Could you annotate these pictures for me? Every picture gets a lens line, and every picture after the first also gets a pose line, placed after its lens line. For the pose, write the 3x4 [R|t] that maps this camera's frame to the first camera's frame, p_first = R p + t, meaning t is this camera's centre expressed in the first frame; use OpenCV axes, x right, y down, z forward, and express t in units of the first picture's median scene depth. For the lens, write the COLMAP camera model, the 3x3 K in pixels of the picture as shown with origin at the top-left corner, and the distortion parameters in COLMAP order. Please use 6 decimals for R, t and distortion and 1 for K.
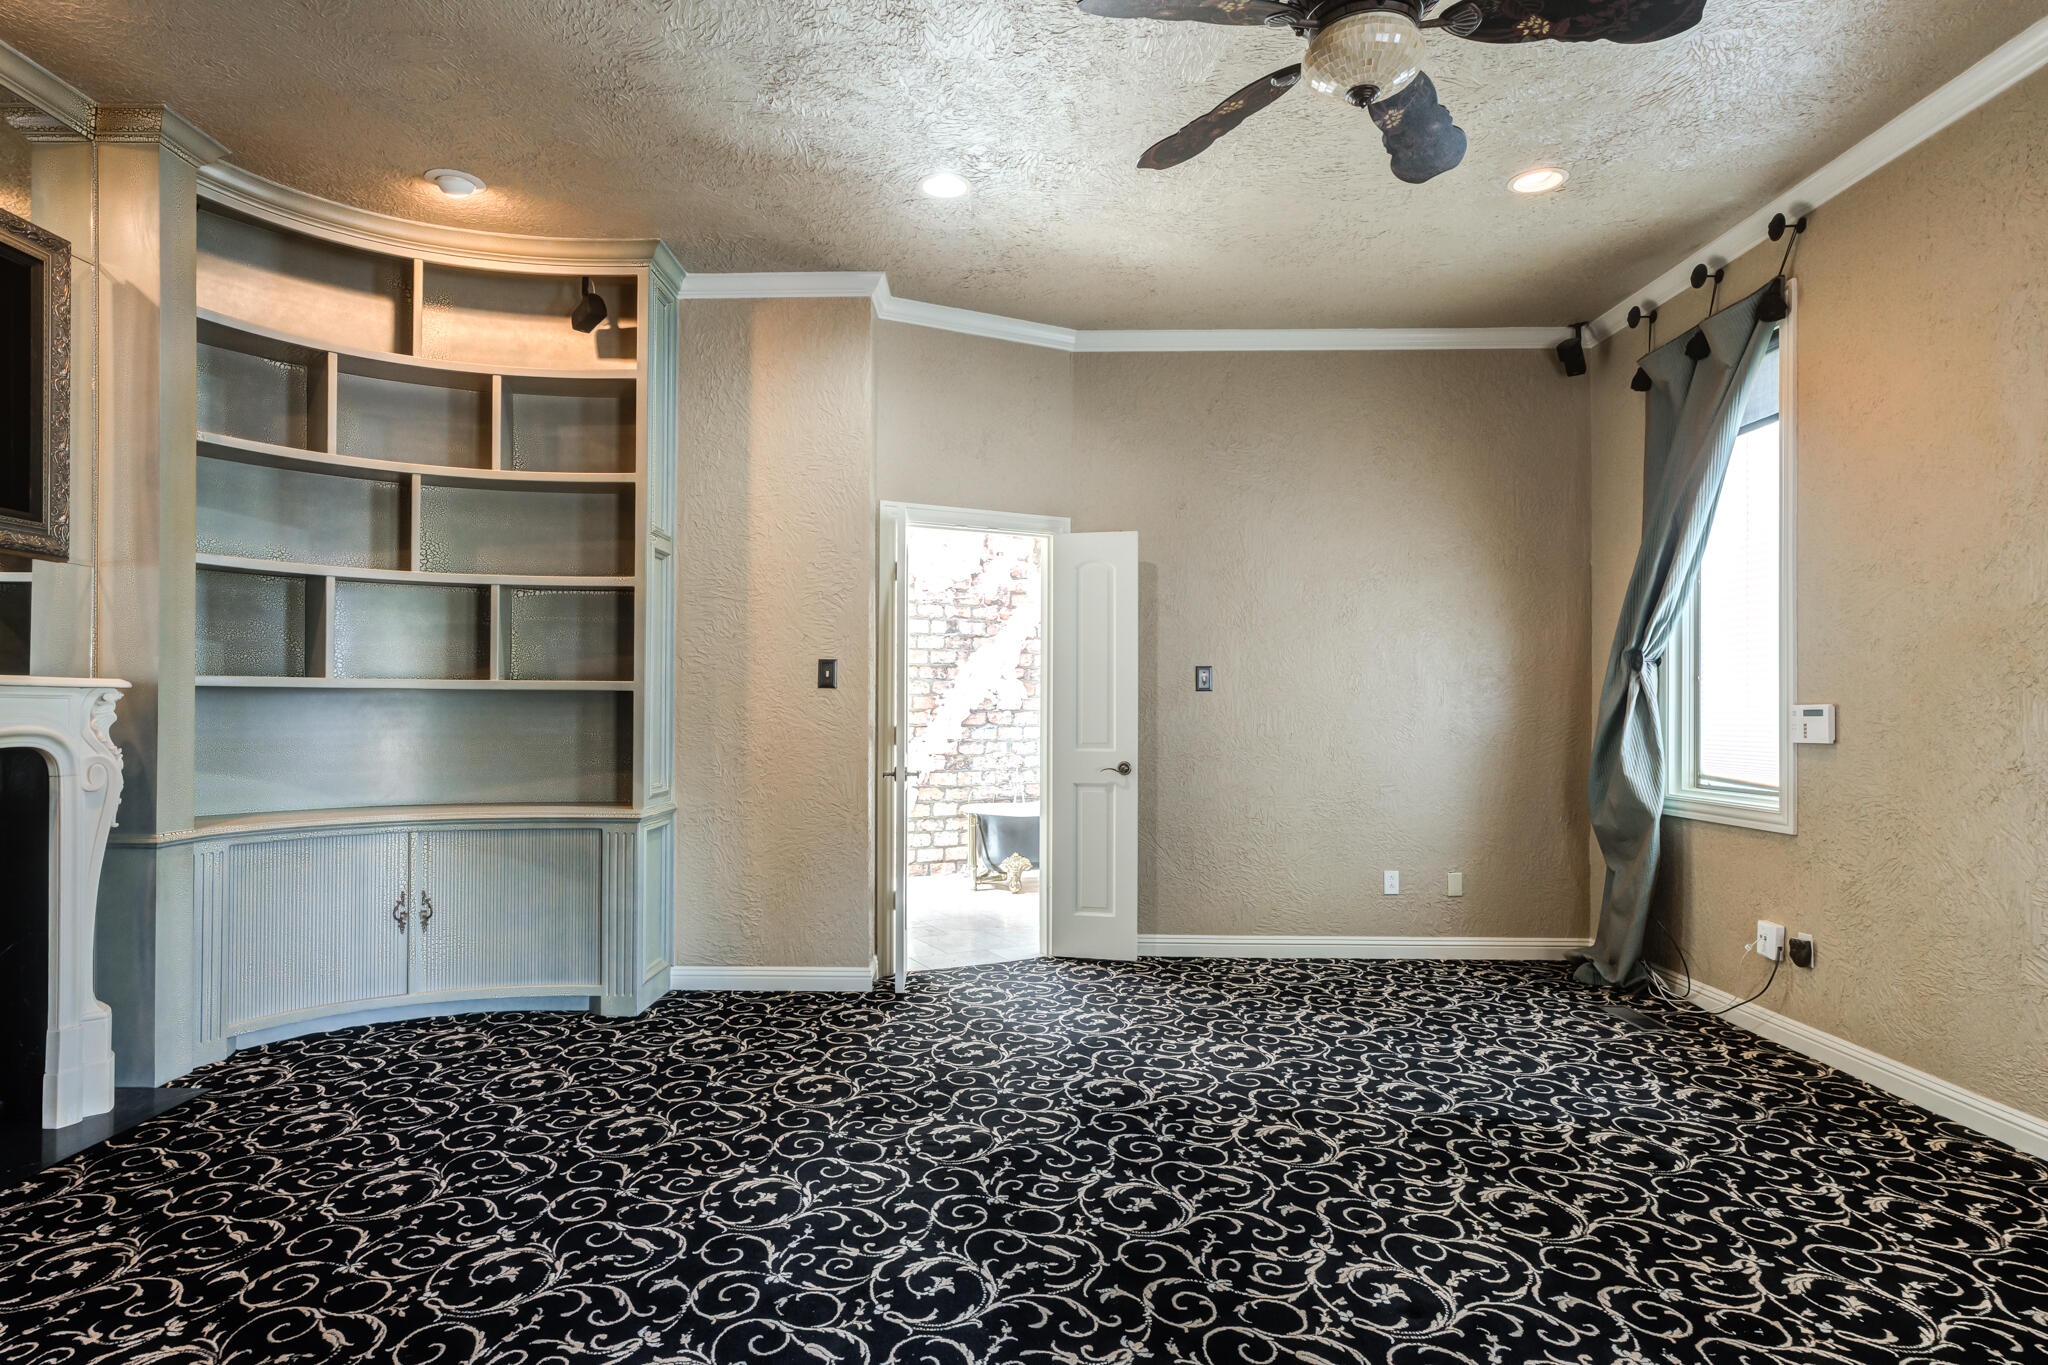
lens RADIAL K [[1073.1, 0, 1025.0], [0, 1073.1, 711.6], [0, 0, 1]] dist [-0.014127, 0.021542]
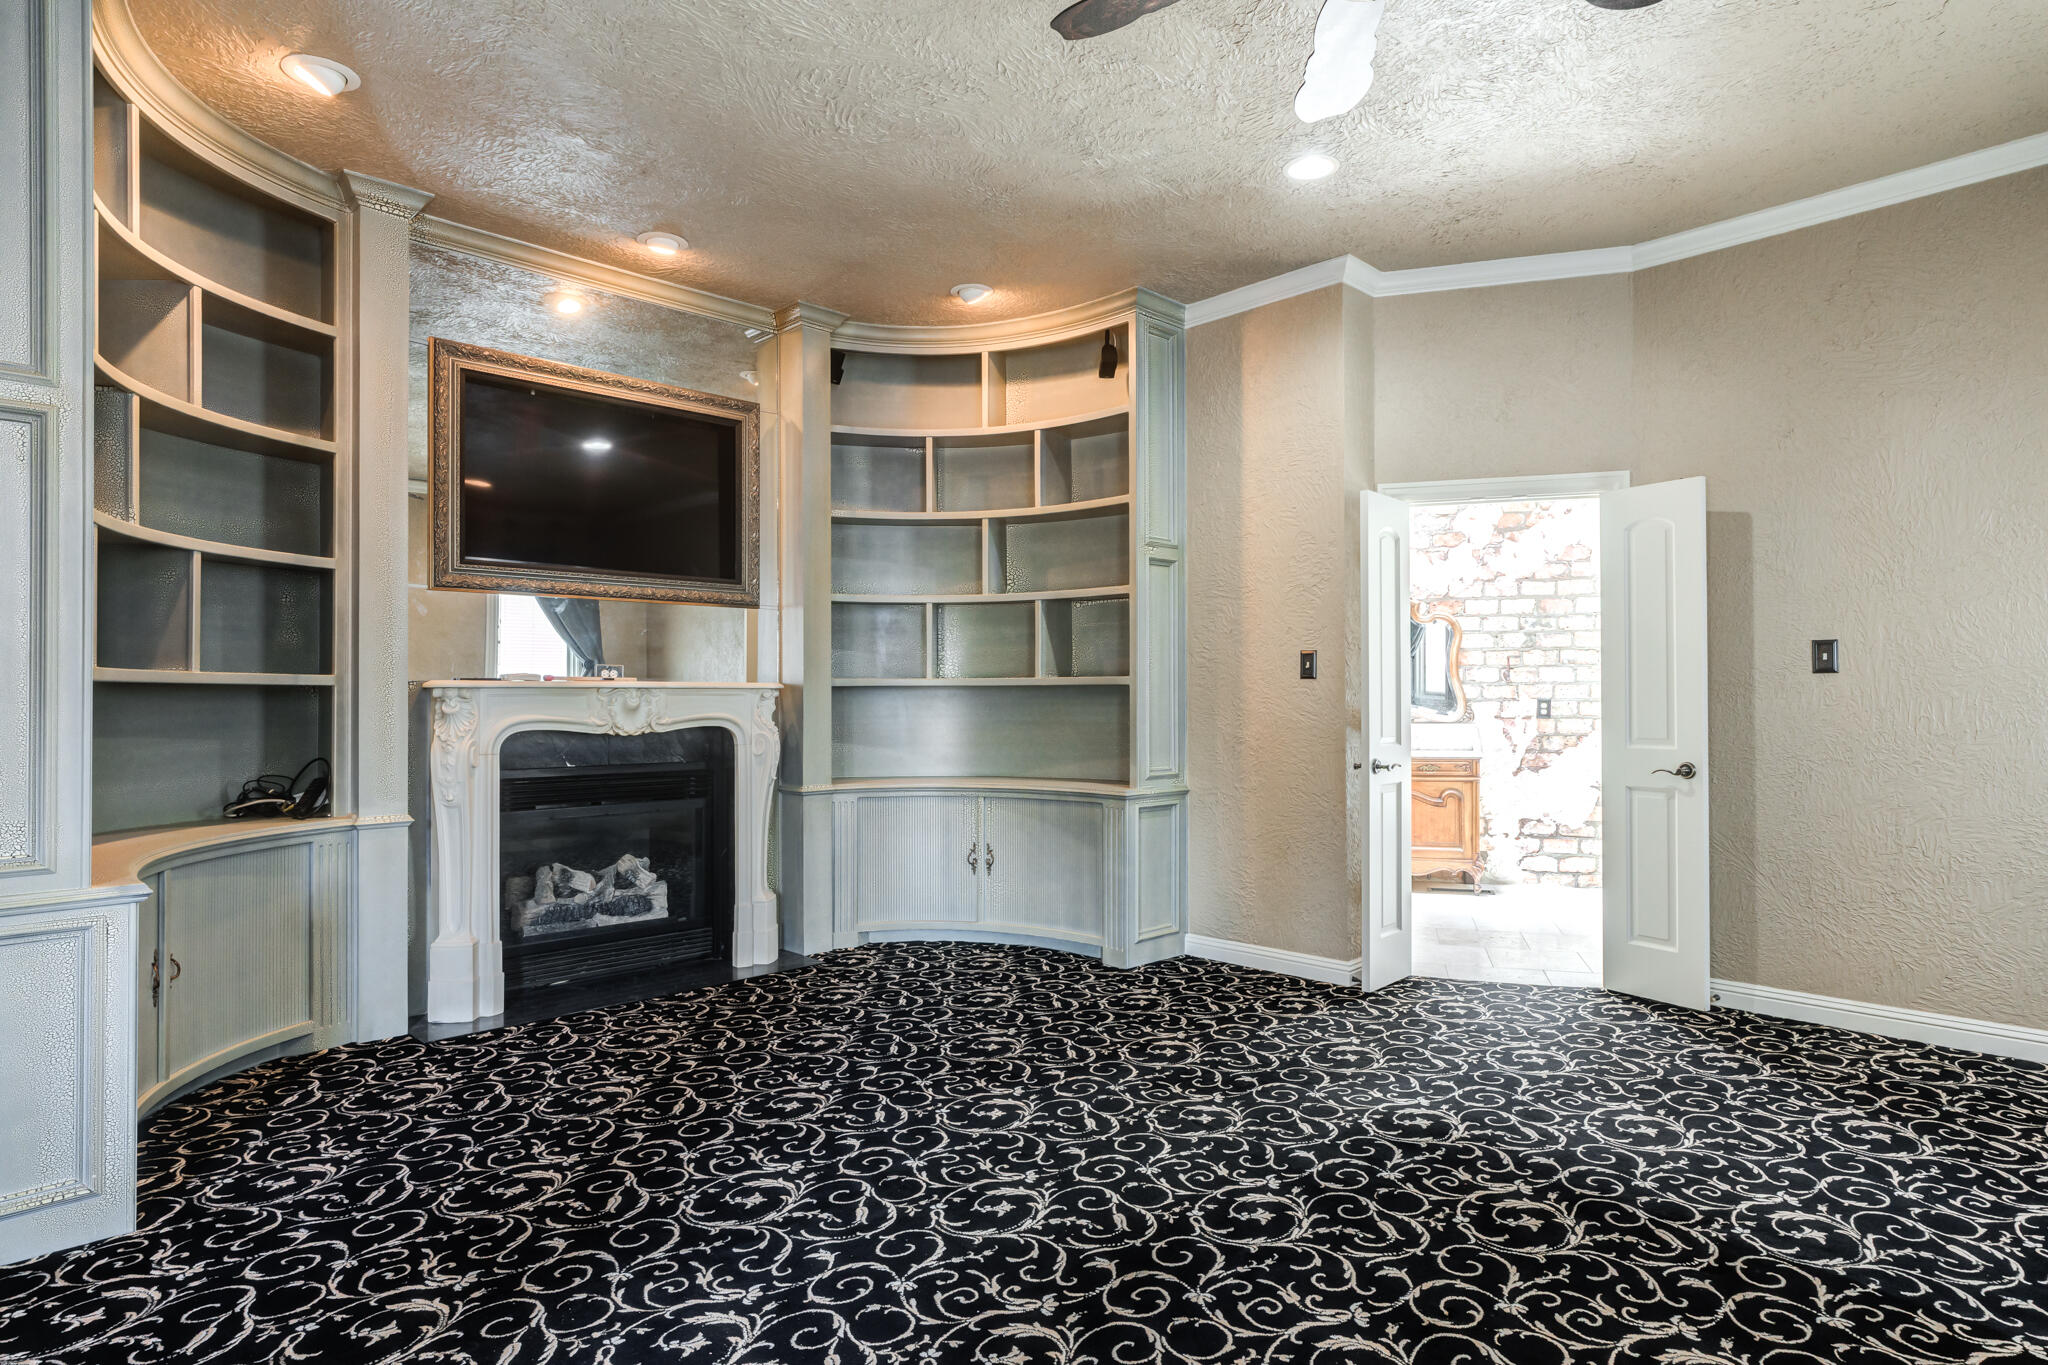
lens RADIAL K [[1065.5, 0, 1026.5], [0, 1065.5, 696.0], [0, 0, 1]] dist [0.000374, 0.006627]
pose [[0.745540, -0.007194, -0.666422, 0.285907], [0.003255, 0.999969, -0.007154, 0.000700], [0.666453, 0.003165, 0.745541, 0.072114]]
